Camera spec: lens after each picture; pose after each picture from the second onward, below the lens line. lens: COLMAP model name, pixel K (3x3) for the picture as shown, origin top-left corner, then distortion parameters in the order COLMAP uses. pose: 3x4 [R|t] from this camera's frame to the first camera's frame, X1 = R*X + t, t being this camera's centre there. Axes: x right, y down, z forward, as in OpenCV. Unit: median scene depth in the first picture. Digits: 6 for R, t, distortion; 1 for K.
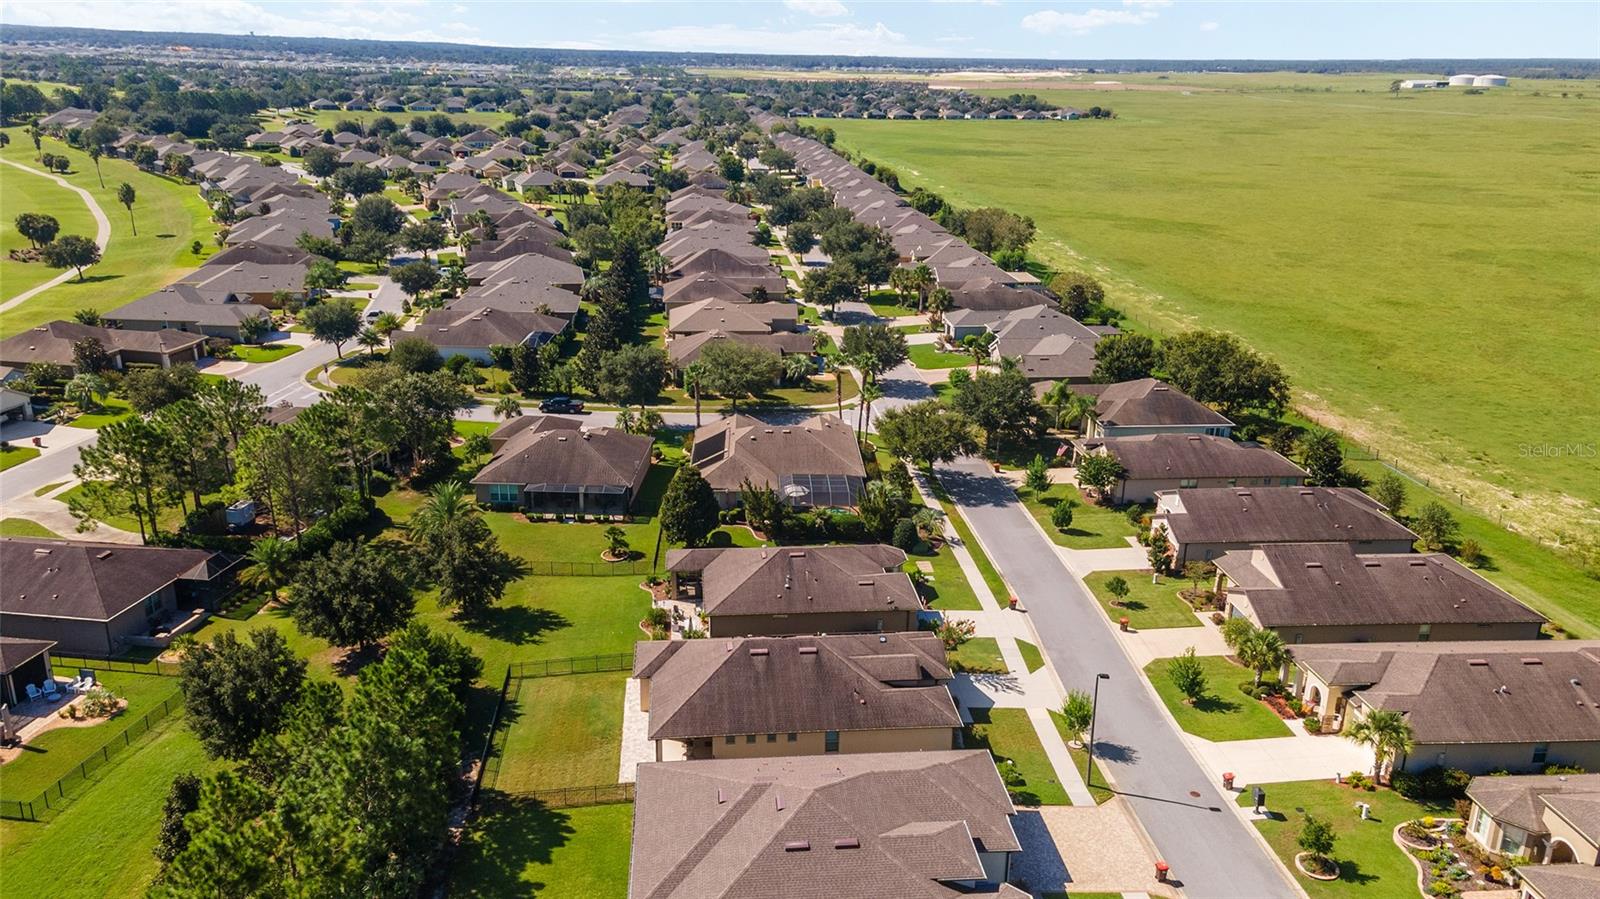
lens RADIAL K [[1178.5, 0, 802.7], [0, 1178.5, 456.1], [0, 0, 1]] dist [0.087588, 0.003016]
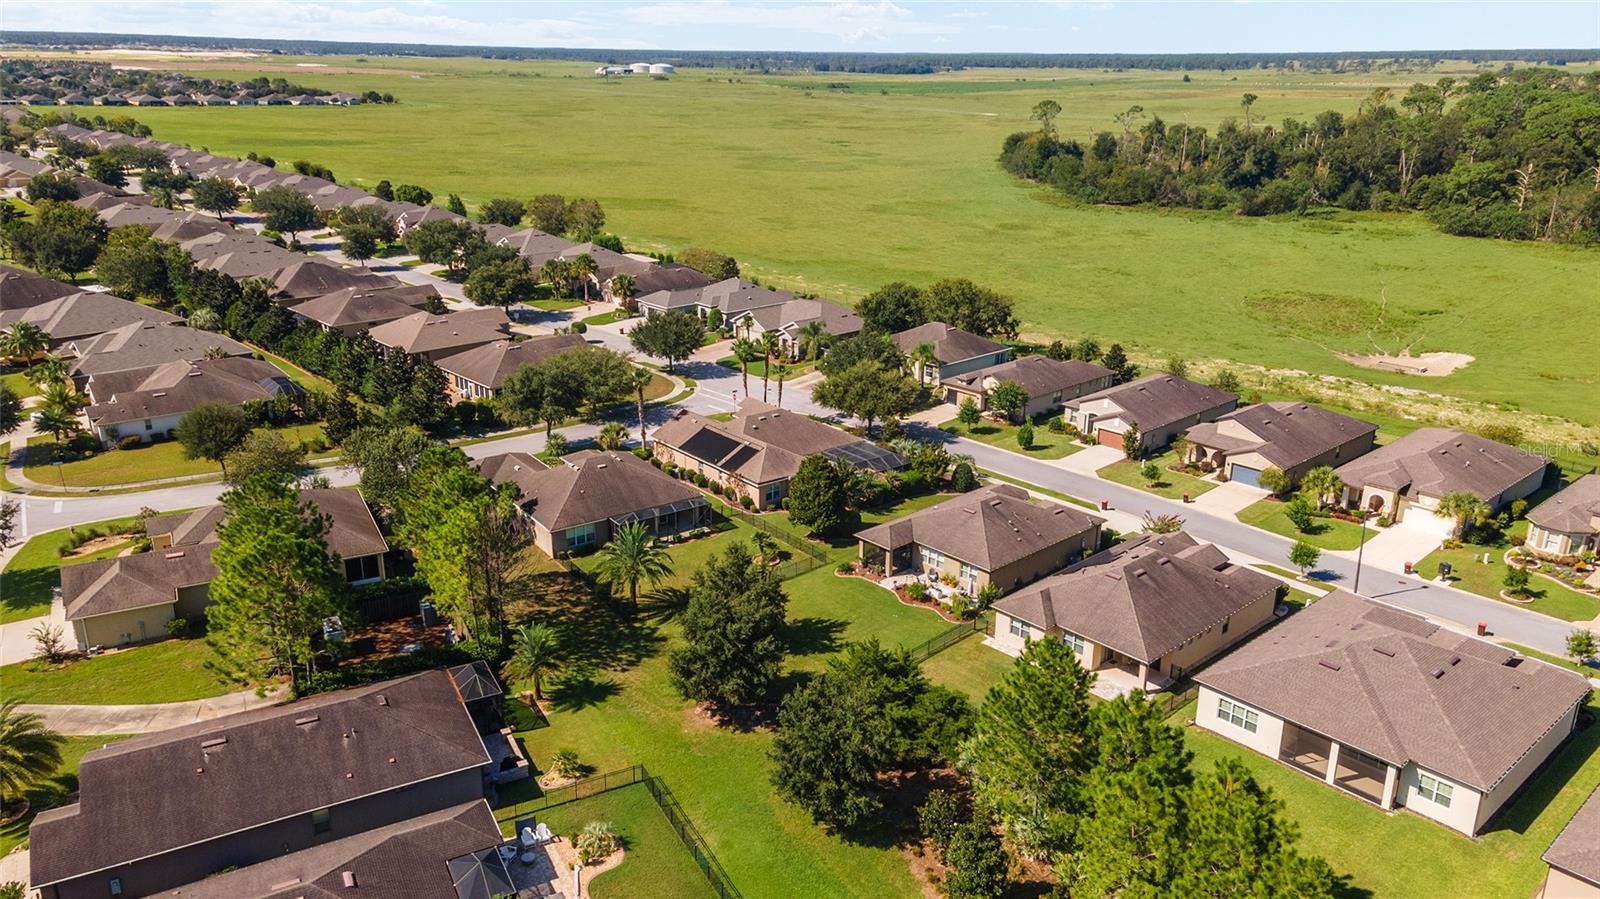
lens RADIAL K [[1164.0, 0, 802.0], [0, 1164.0, 473.5], [0, 0, 1]] dist [0.086749, 0.002253]
pose [[0.798986, -0.214724, 0.561707, -0.566525], [0.198575, 0.975890, 0.090594, -0.057720], [-0.567617, 0.039157, 0.822361, 0.159972]]
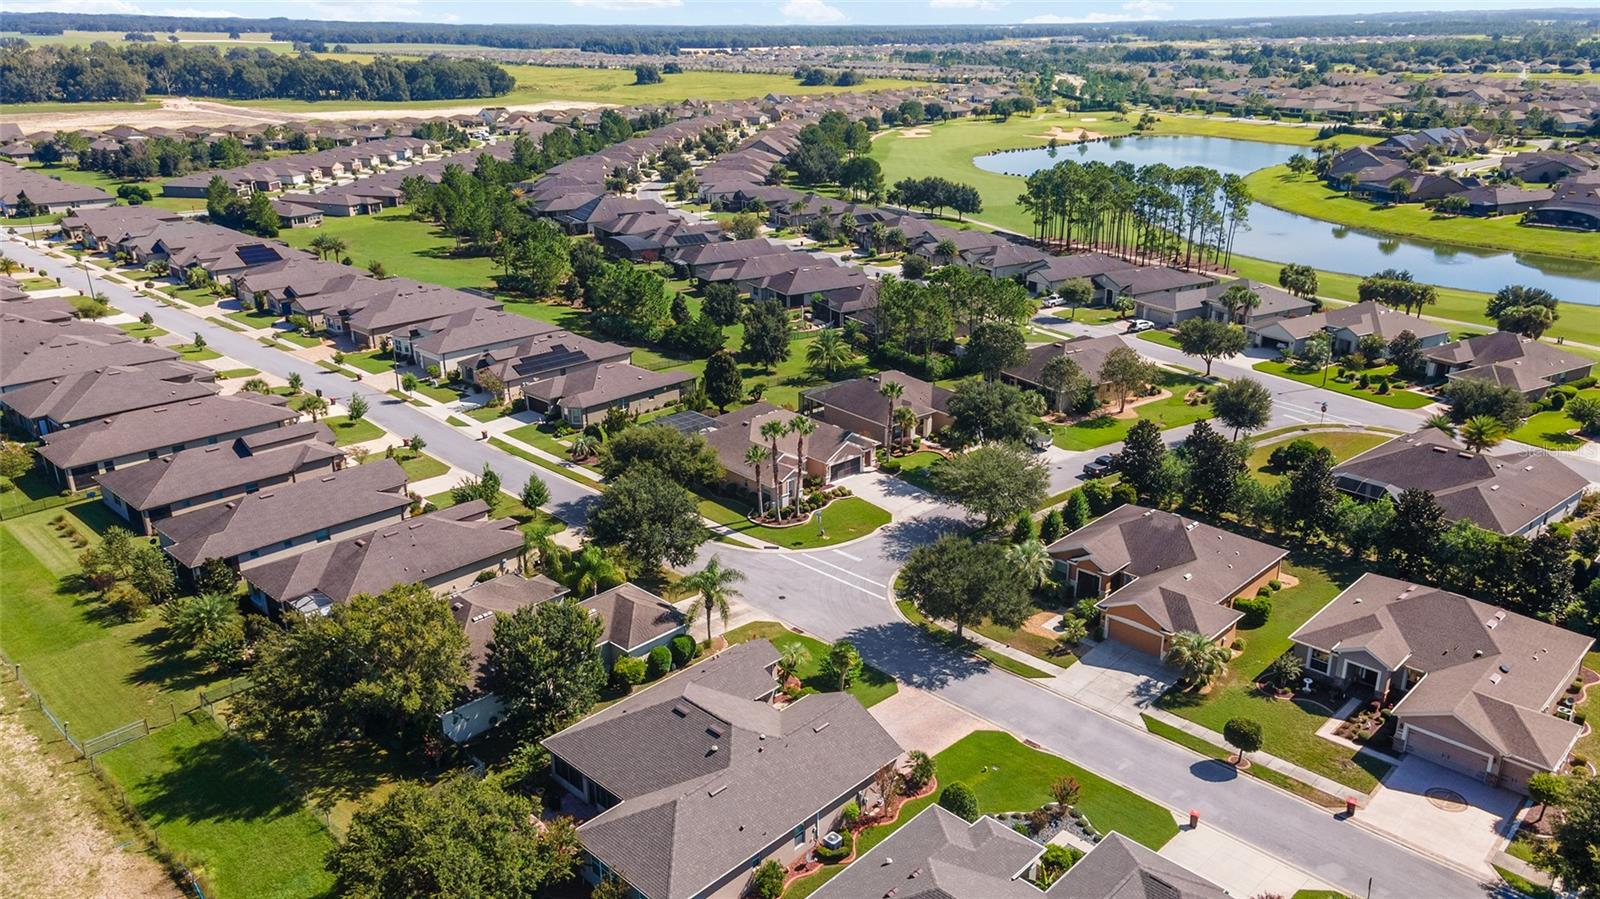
lens RADIAL K [[1162.1, 0, 801.4], [0, 1162.1, 446.7], [0, 0, 1]] dist [0.089406, 0.003139]
pose [[-0.766665, 0.201295, -0.609677, 0.598311], [-0.217617, 0.811904, 0.541715, -0.573835], [0.604043, 0.547989, -0.578653, 1.634554]]
